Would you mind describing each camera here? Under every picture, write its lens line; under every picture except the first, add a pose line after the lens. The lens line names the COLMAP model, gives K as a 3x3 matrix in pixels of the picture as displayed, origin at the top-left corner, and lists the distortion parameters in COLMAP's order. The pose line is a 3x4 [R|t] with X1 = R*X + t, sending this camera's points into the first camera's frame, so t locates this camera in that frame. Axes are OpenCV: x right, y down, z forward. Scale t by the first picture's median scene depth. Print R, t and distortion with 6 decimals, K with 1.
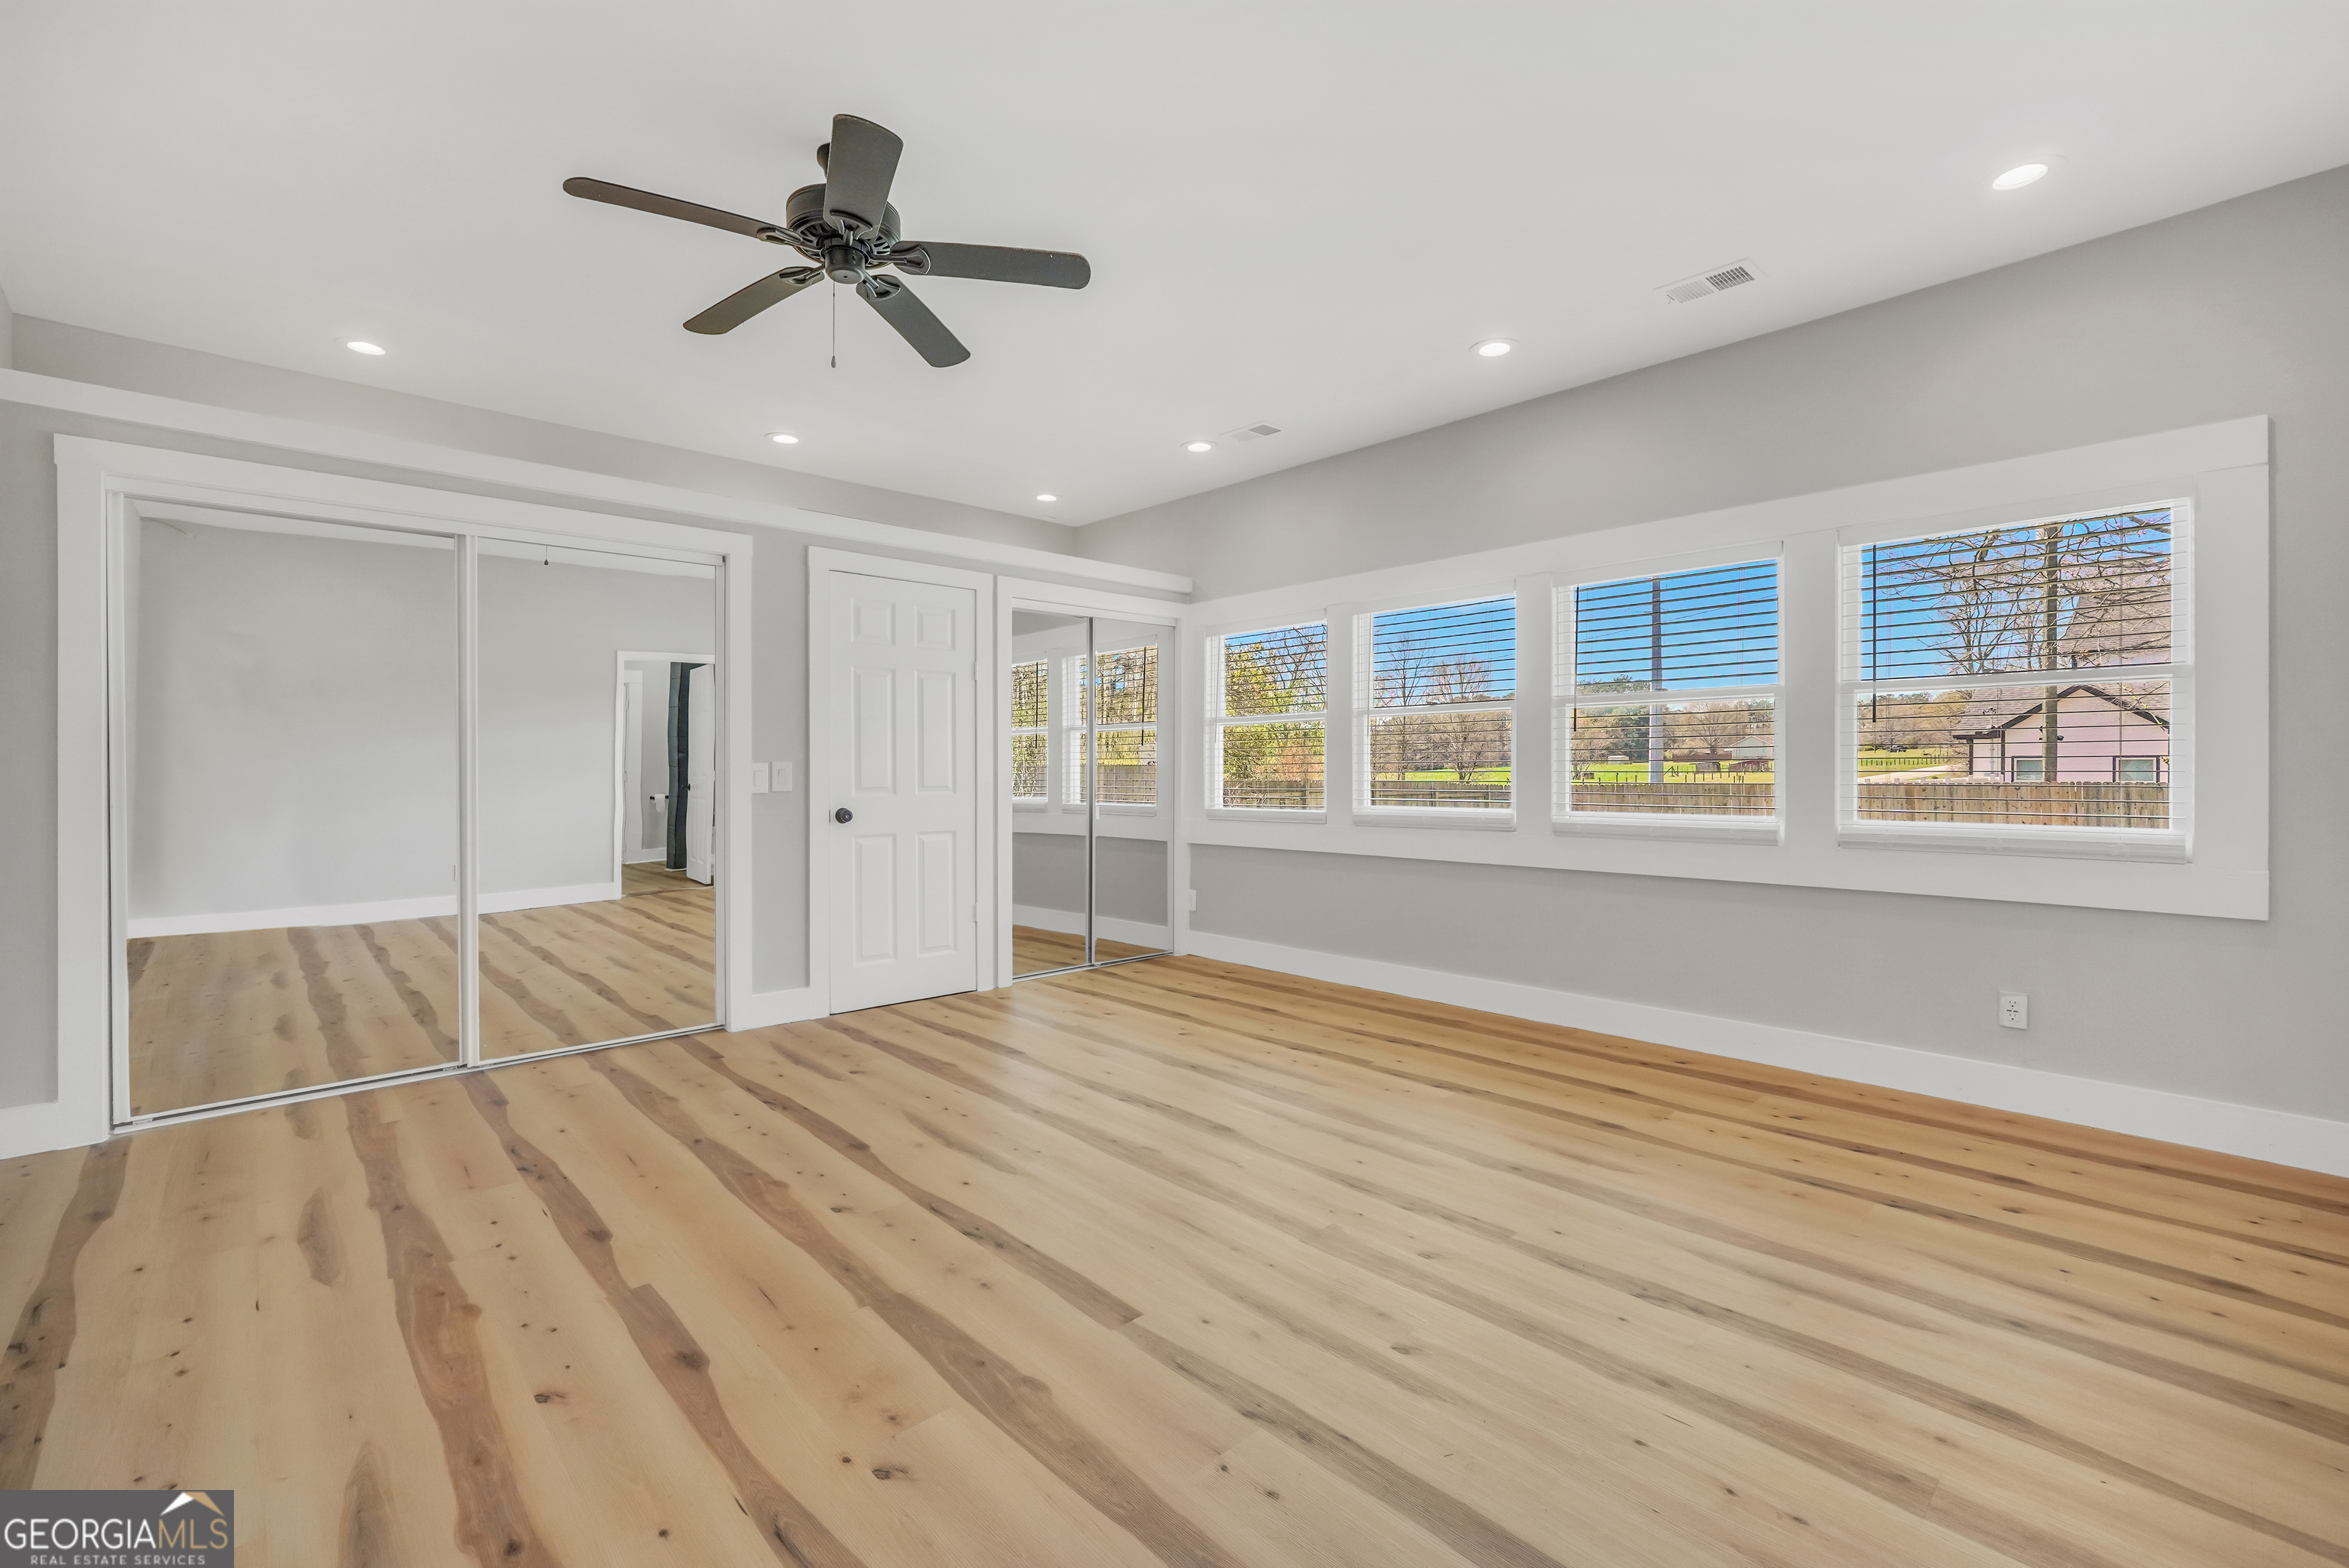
lens RADIAL K [[1006.8, 0, 1168.5], [0, 1006.8, 783.4], [0, 0, 1]] dist [0.001389, 0.000893]
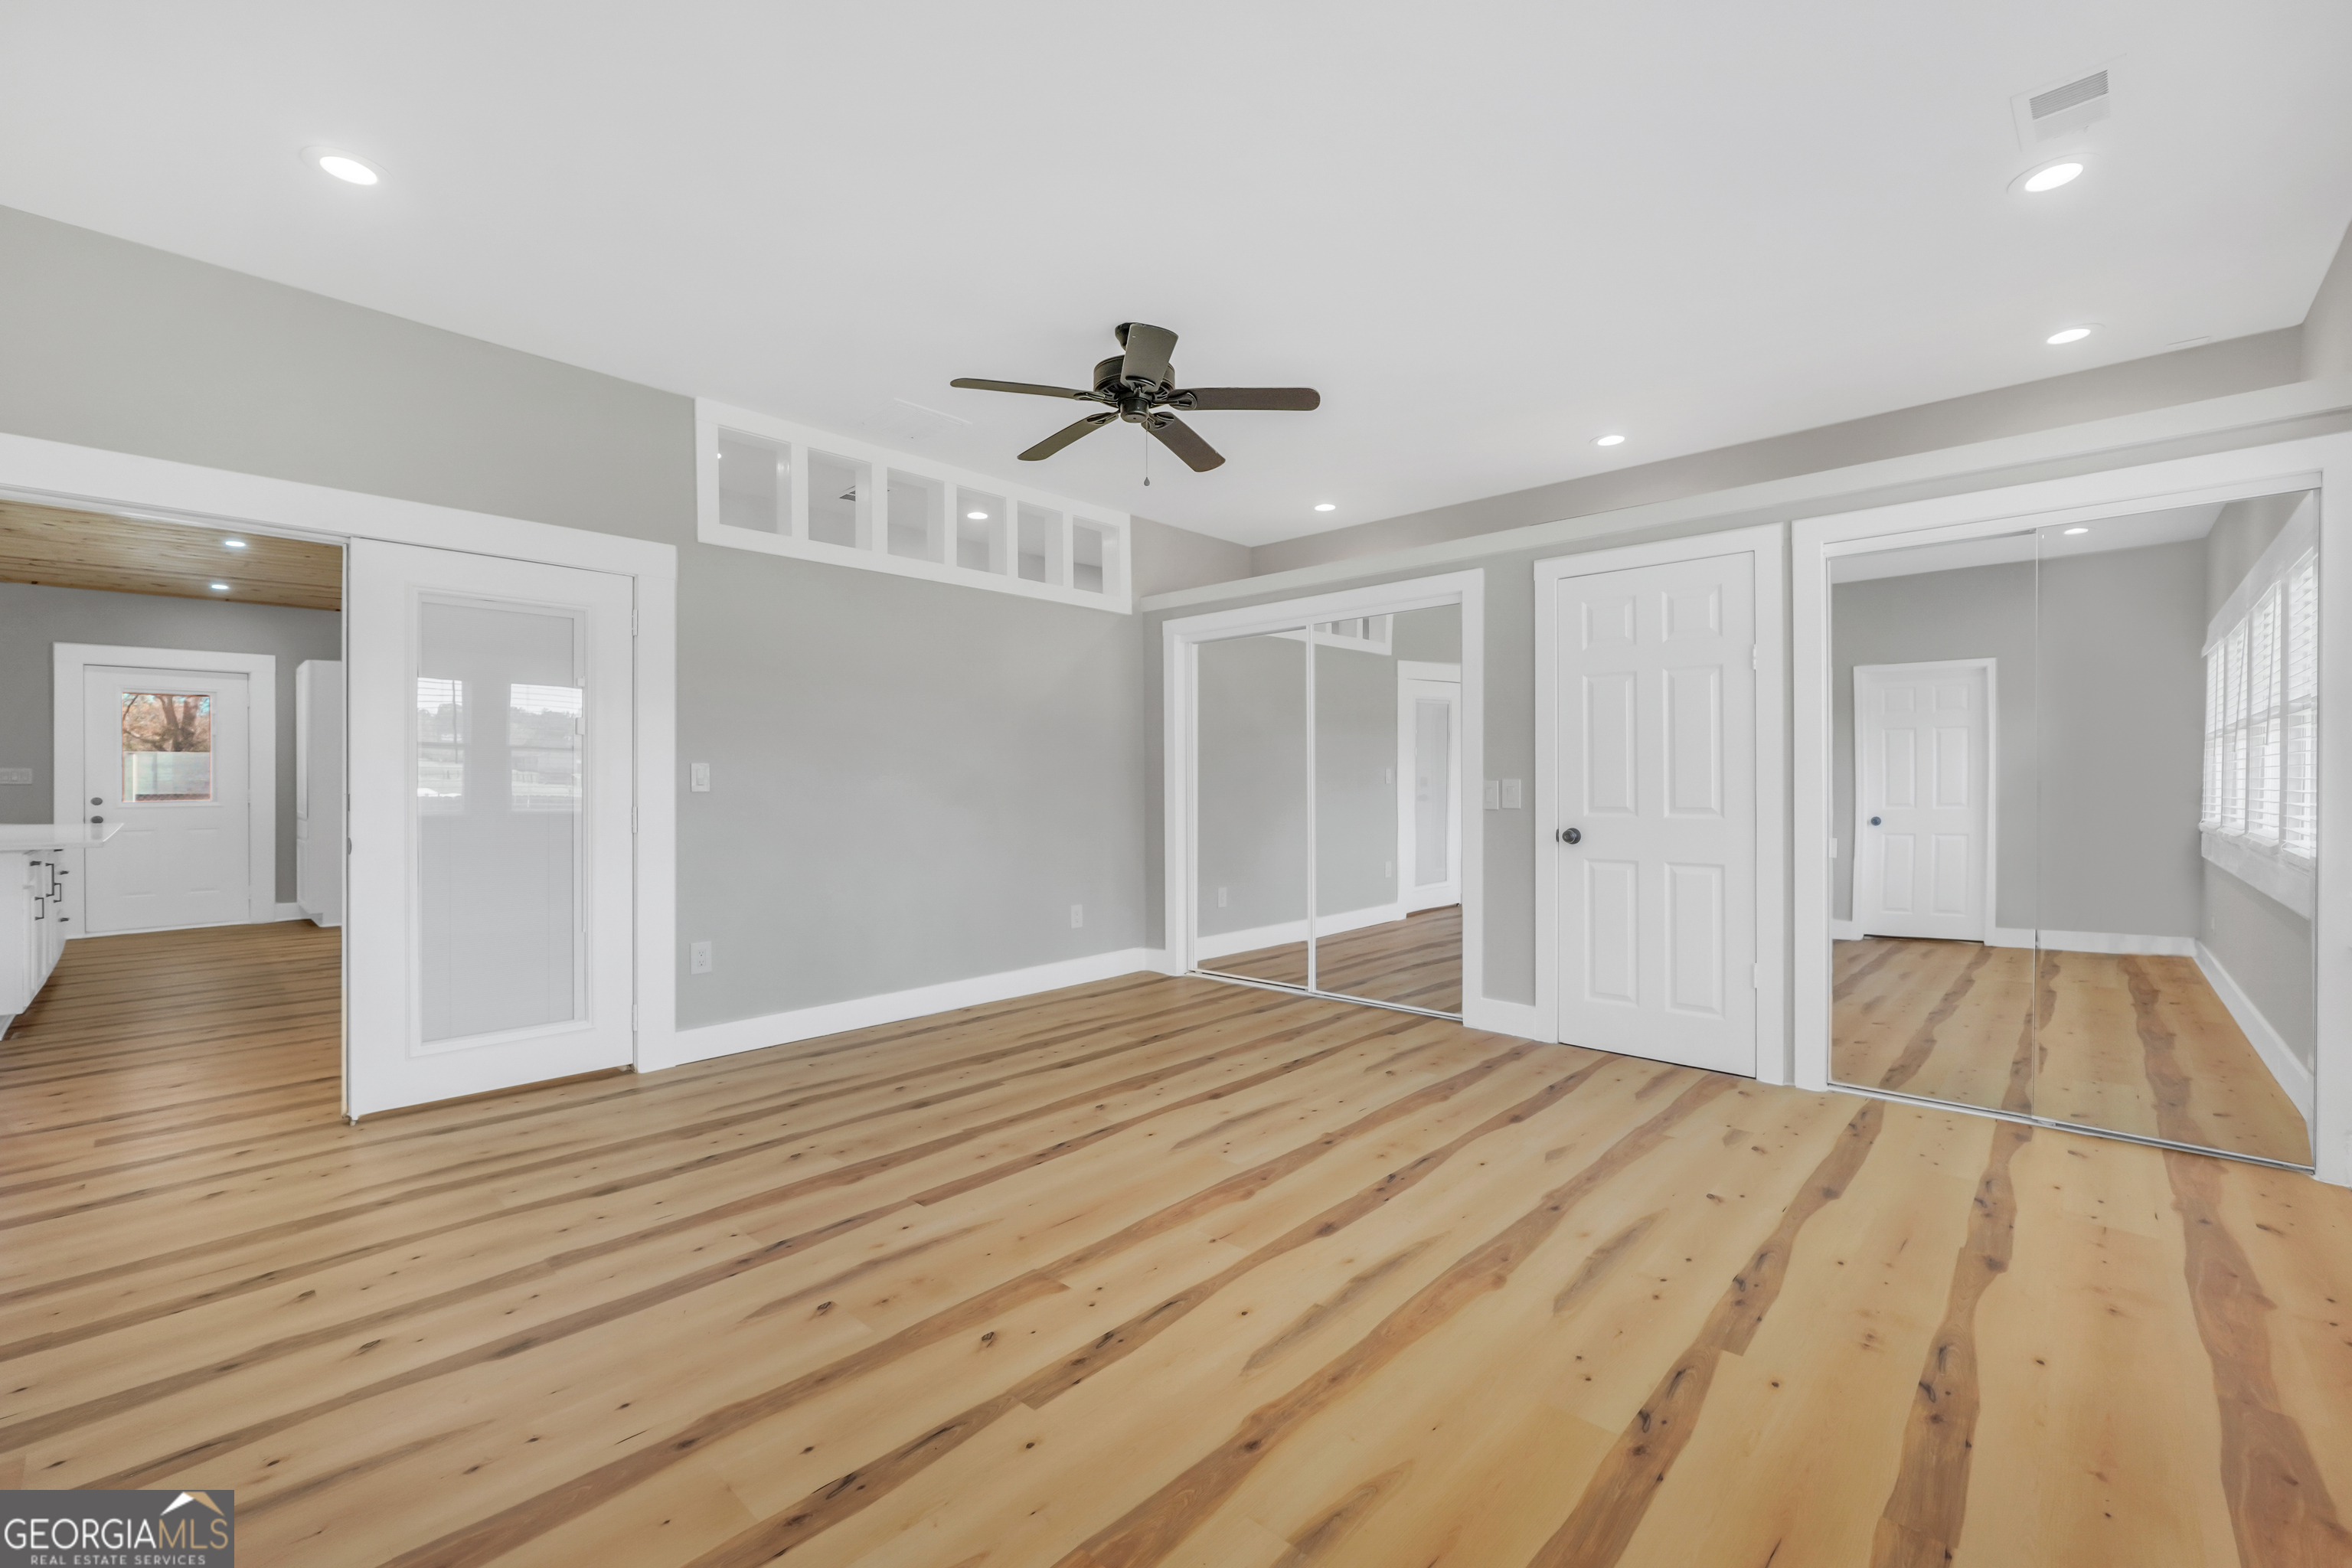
lens RADIAL K [[1008.2, 0, 1170.0], [0, 1008.2, 783.4], [0, 0, 1]] dist [0.001389, 0.000893]
pose [[0.047509, -0.001907, -0.998869, 0.914336], [-0.009802, 0.999949, -0.002375, -0.017387], [0.998823, 0.009904, 0.047488, 0.878750]]
